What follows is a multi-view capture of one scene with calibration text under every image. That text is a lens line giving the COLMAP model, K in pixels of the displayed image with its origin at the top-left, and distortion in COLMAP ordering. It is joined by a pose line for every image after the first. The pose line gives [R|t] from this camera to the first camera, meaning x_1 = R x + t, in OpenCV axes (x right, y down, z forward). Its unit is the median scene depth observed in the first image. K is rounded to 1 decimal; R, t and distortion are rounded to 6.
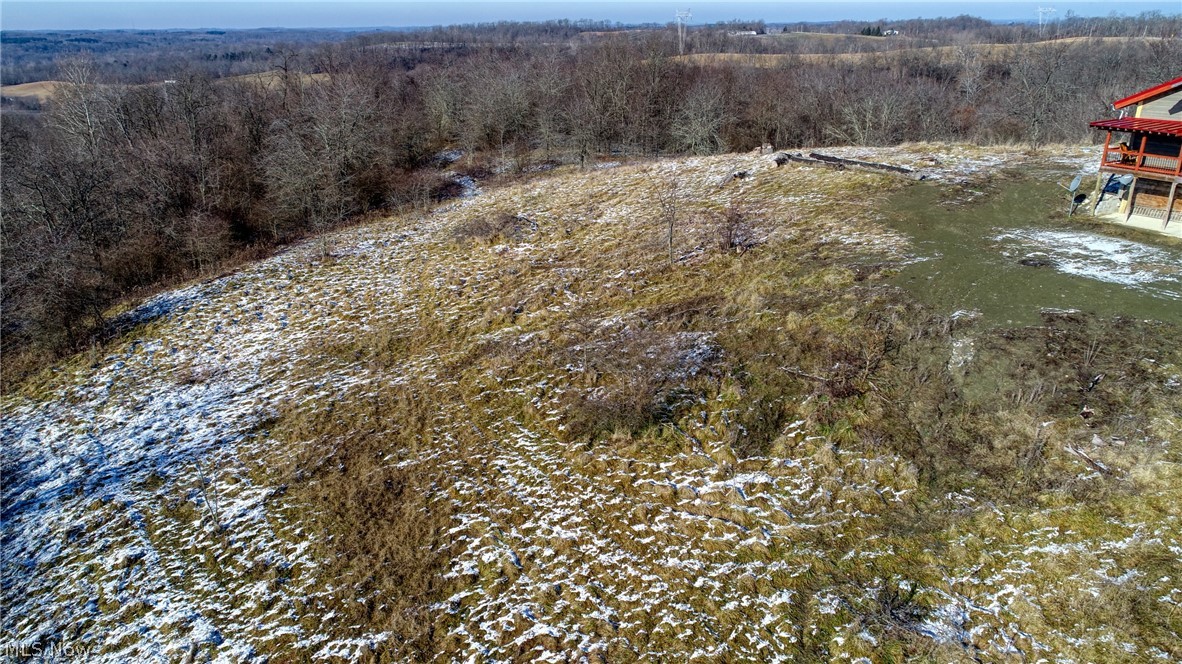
lens RADIAL K [[794.5, 0, 590.4], [0, 794.5, 336.8], [0, 0, 1]] dist [-0.000851, 0.001677]
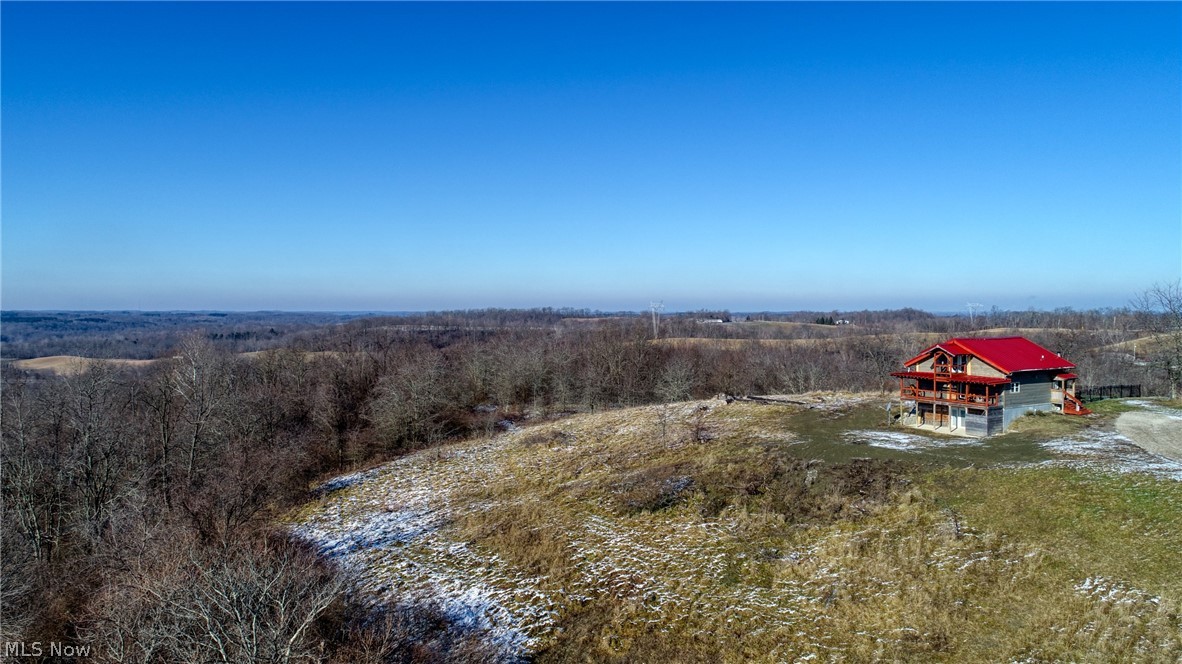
lens RADIAL K [[794.5, 0, 587.3], [0, 794.5, 329.4], [0, 0, 1]] dist [-0.000851, 0.001677]
pose [[0.999676, 0.011087, 0.022934, -0.115193], [-0.002499, 0.938650, -0.344863, 0.275812], [-0.025350, 0.344694, 0.938373, -0.755648]]
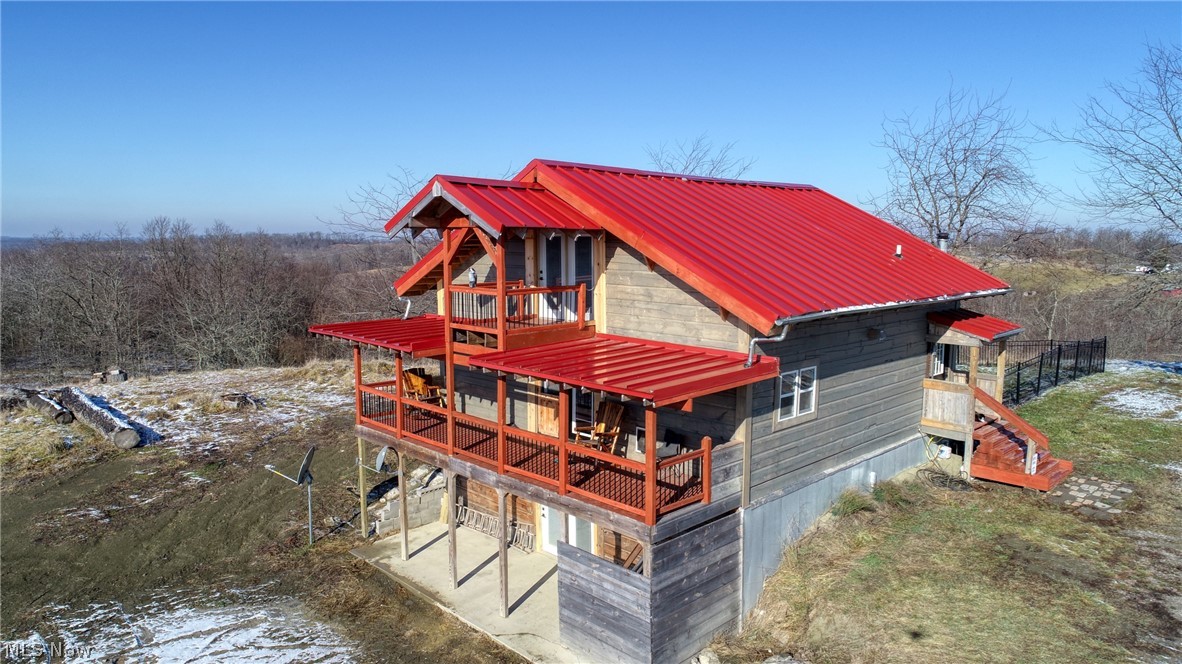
lens RADIAL K [[794.5, 0, 591.8], [0, 794.5, 336.9], [0, 0, 1]] dist [-0.000851, 0.001677]
pose [[0.960842, -0.016891, 0.276582, 0.675362], [0.086037, 0.966993, -0.239838, -0.153575], [-0.263402, 0.254242, 0.930581, 0.581887]]
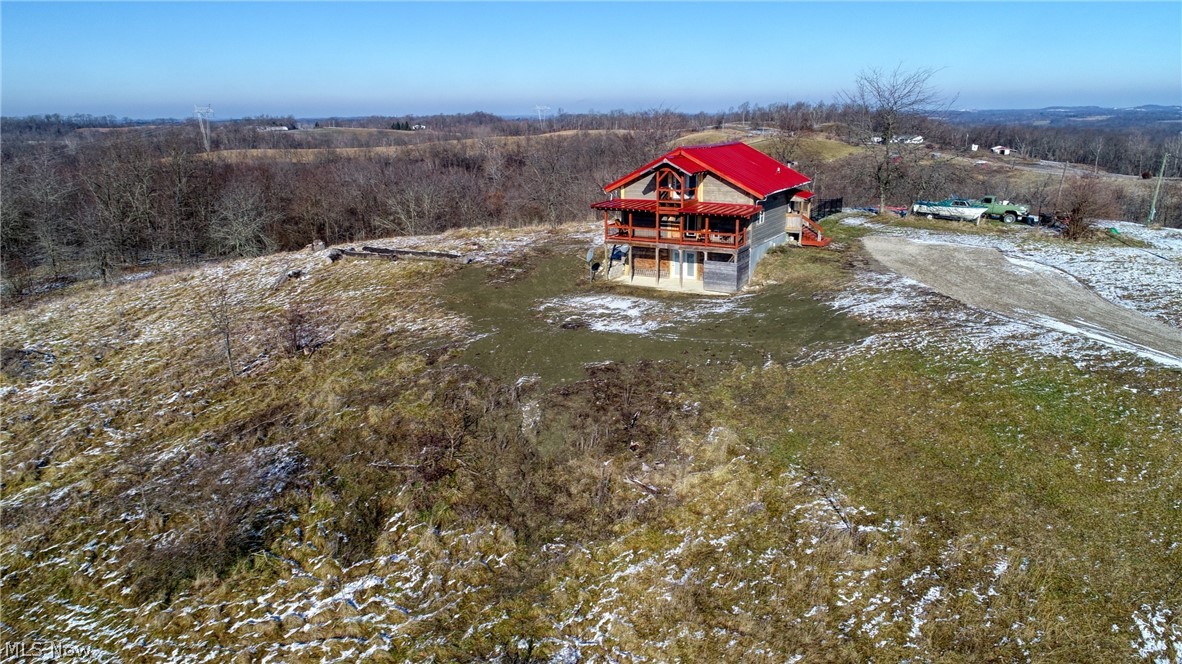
lens RADIAL K [[794.5, 0, 593.2], [0, 794.5, 335.2], [0, 0, 1]] dist [-0.000851, 0.001677]
pose [[0.853017, -0.137405, 0.503470, -0.000323], [0.191608, 0.979801, -0.057234, -0.006646], [-0.485436, 0.145290, 0.862115, -0.010221]]
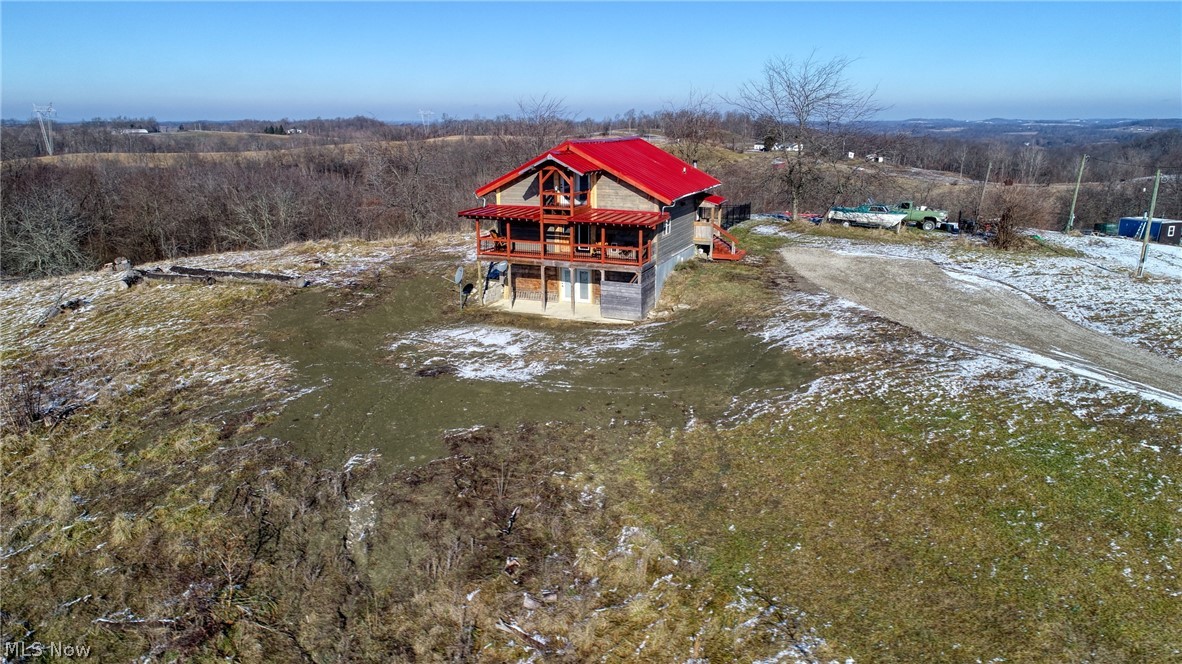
lens RADIAL K [[794.5, 0, 594.5], [0, 794.5, 333.8], [0, 0, 1]] dist [-0.000851, 0.001677]
pose [[0.772758, -0.152418, 0.616128, 0.147577], [0.223113, 0.974017, -0.038880, -0.054315], [-0.594193, 0.167510, 0.786686, 0.177249]]
